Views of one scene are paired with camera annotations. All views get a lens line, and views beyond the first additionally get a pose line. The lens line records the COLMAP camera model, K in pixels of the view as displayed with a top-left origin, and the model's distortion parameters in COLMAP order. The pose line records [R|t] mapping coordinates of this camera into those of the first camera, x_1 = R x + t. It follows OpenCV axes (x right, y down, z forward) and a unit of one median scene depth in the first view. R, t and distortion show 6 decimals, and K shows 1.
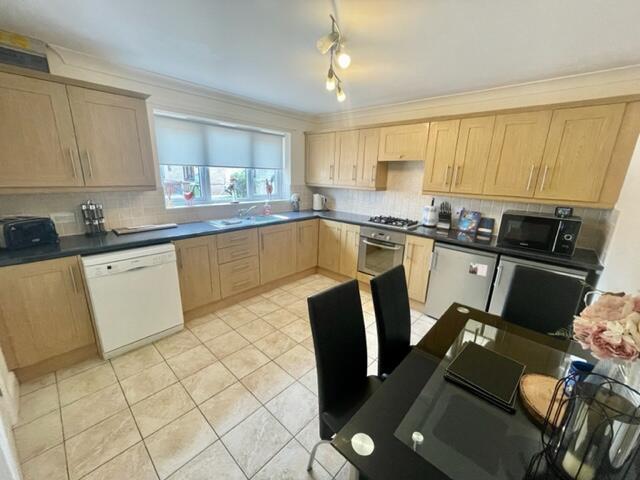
lens RADIAL K [[258.3, 0, 320.0], [0, 258.3, 240.0], [0, 0, 1]] dist [-0.001859, -0.000193]
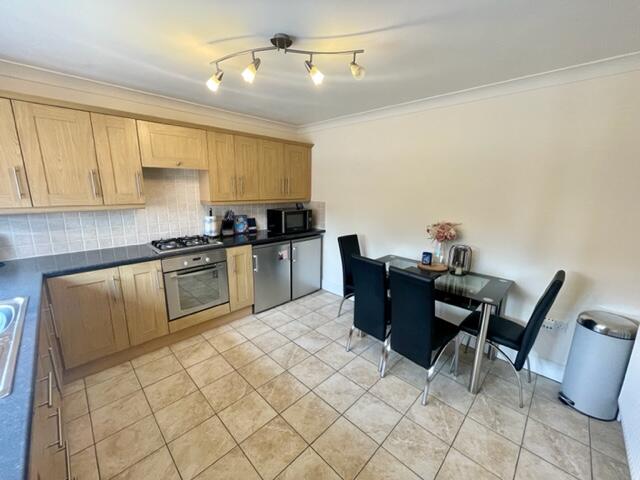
lens RADIAL K [[258.3, 0, 320.0], [0, 258.3, 240.0], [0, 0, 1]] dist [-0.001859, -0.000193]
pose [[0.034412, -0.234066, 0.971611, -0.533267], [0.236646, 0.946448, 0.219623, -0.167813], [-0.970986, 0.222370, 0.087960, 0.546311]]
